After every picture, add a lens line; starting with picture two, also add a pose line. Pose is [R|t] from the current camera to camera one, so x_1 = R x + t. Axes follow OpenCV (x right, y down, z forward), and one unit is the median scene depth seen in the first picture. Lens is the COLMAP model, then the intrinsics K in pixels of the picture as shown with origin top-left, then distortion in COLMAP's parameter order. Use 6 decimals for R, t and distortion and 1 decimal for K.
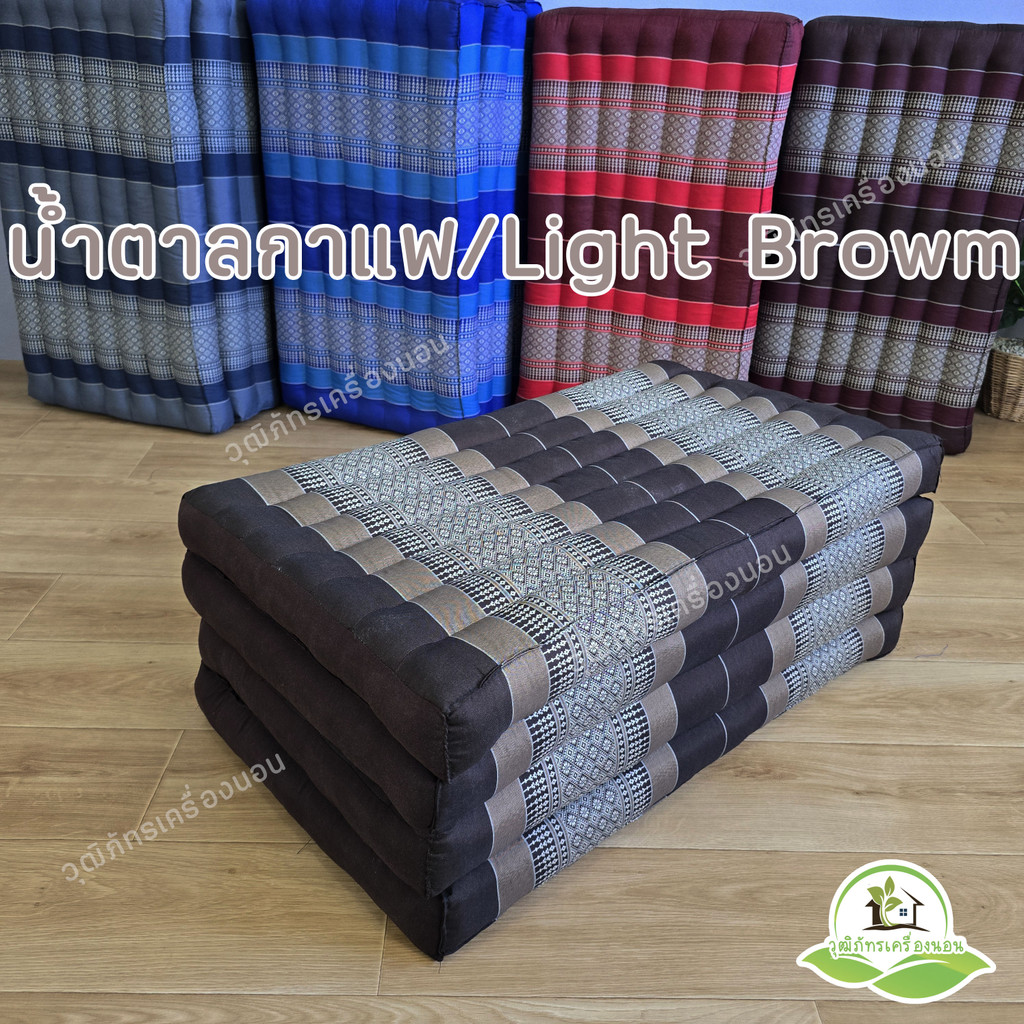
lens RADIAL K [[909.7, 0, 511.4], [0, 909.7, 513.5], [0, 0, 1]] dist [-0.001336, -0.012735]
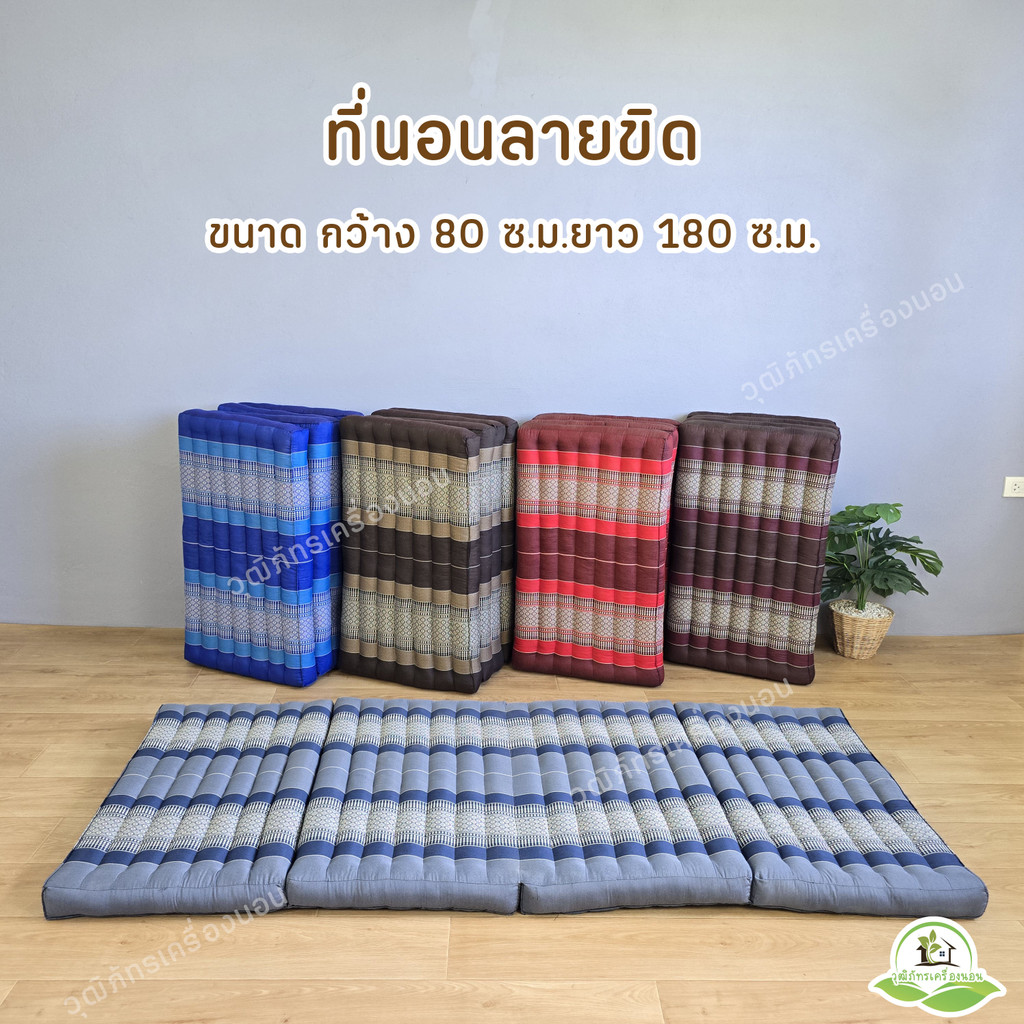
lens RADIAL K [[891.5, 0, 509.9], [0, 891.5, 508.3], [0, 0, 1]] dist [0.105295, -0.174438]
pose [[0.999769, -0.021091, -0.004080, 0.014023], [0.019637, 0.974291, -0.224436, -0.027473], [0.008709, 0.224304, 0.974480, -0.584636]]
